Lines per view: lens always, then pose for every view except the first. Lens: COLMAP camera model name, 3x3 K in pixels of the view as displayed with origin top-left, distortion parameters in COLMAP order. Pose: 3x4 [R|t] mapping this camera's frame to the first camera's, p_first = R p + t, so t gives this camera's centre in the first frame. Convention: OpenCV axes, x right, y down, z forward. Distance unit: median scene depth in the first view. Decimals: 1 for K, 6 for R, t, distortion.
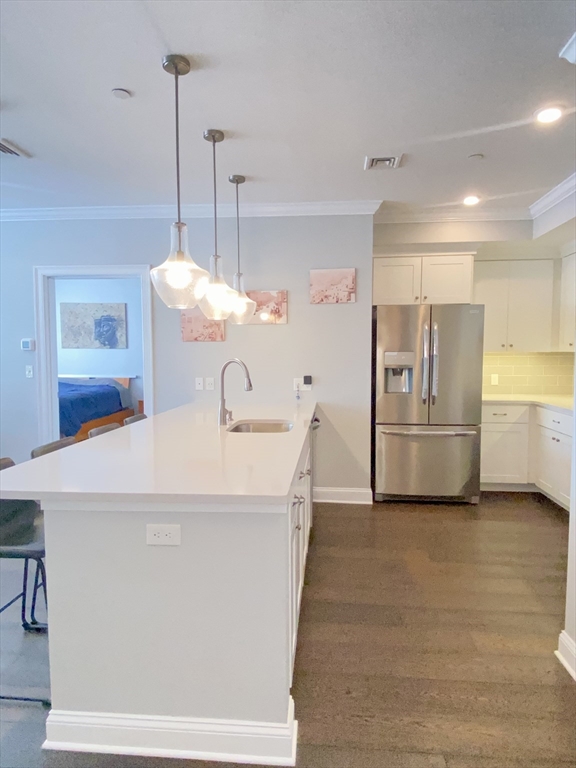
lens RADIAL K [[465.6, 0, 287.8], [0, 465.6, 383.8], [0, 0, 1]] dist [0.017259, -0.012092]
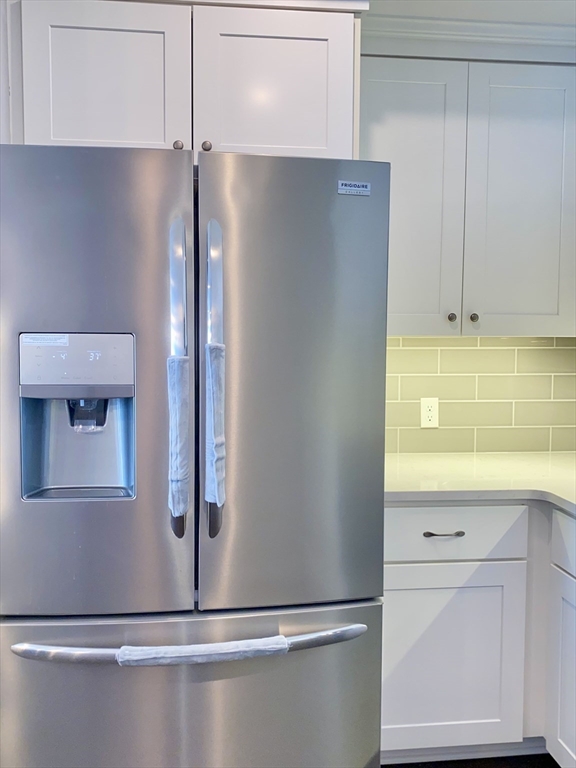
lens RADIAL K [[715.9, 0, 290.5], [0, 715.9, 379.5], [0, 0, 1]] dist [-0.001086, 0.000000]
pose [[0.975009, -0.006283, 0.222075, 0.258651], [0.005415, 0.999975, 0.004515, -0.044138], [-0.222098, -0.003200, 0.975019, 0.580867]]
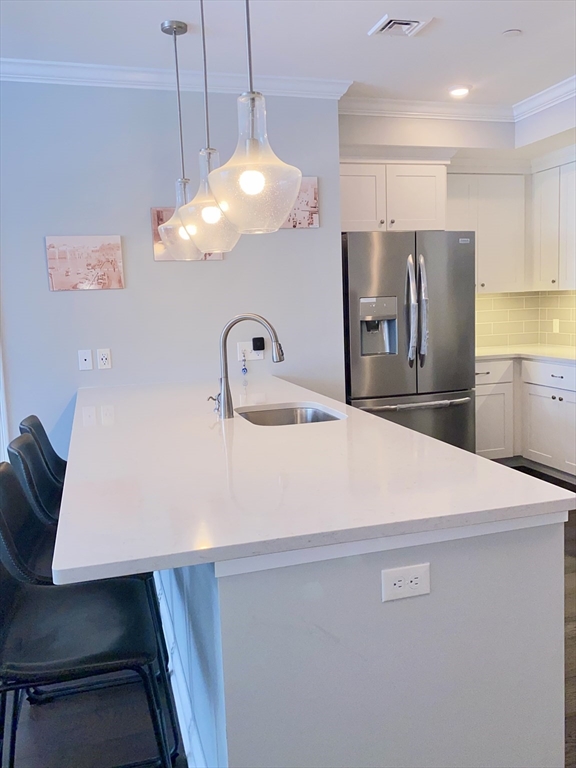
lens RADIAL K [[675.5, 0, 288.2], [0, 675.5, 385.4], [0, 0, 1]] dist [0.006152, -0.030984]
pose [[0.926275, -0.080665, 0.368113, -0.279356], [0.061266, 0.996061, 0.064104, -0.007518], [-0.371834, -0.036825, 0.927568, 0.073894]]
